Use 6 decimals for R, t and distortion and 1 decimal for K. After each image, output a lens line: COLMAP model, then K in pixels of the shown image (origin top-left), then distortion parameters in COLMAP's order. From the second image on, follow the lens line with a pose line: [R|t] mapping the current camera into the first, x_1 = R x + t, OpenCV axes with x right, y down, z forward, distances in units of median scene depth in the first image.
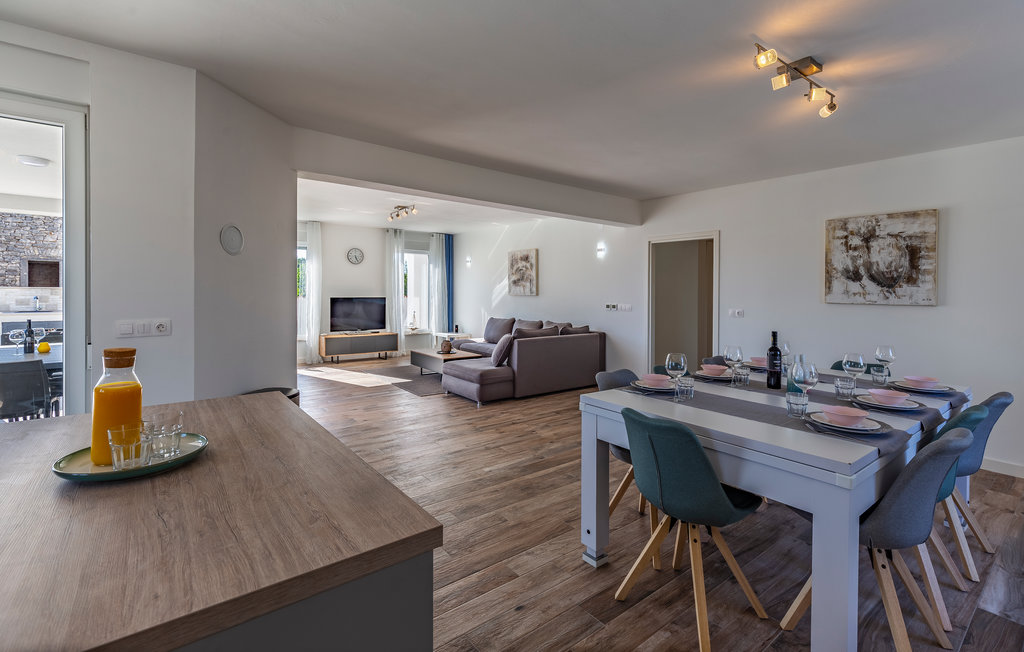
lens RADIAL K [[469.3, 0, 514.5], [0, 469.3, 320.5], [0, 0, 1]] dist [0.005556, -0.000023]
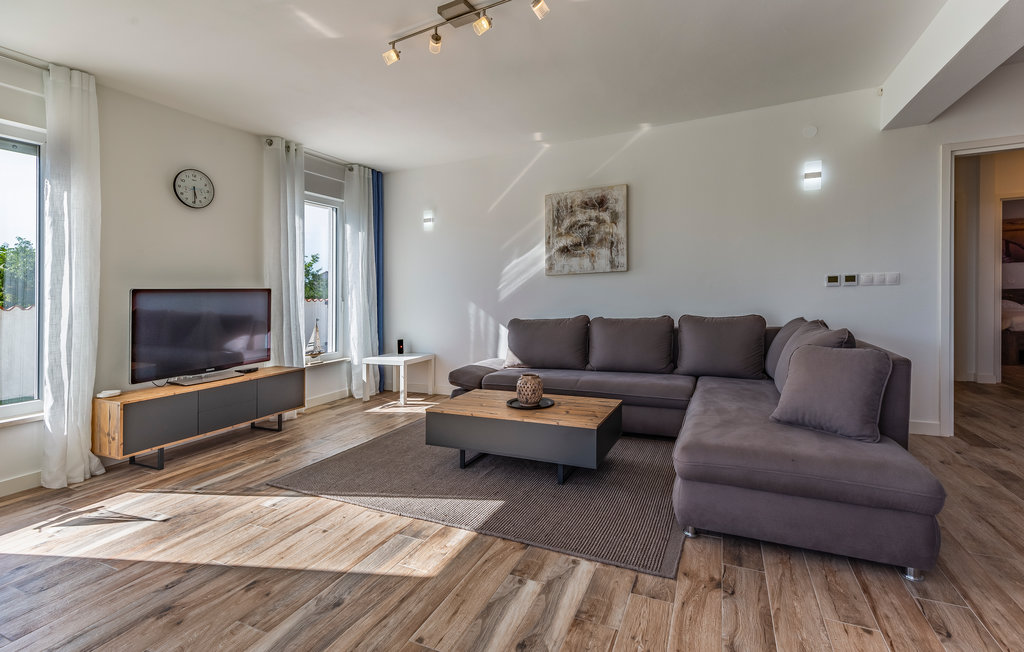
lens RADIAL K [[469.3, 0, 508.1], [0, 469.3, 301.6], [0, 0, 1]] dist [0.005556, -0.000023]
pose [[0.885264, -0.044209, 0.462983, -0.305261], [0.067787, 0.997106, -0.034404, -0.008253], [-0.460123, 0.061841, 0.885699, 0.548241]]
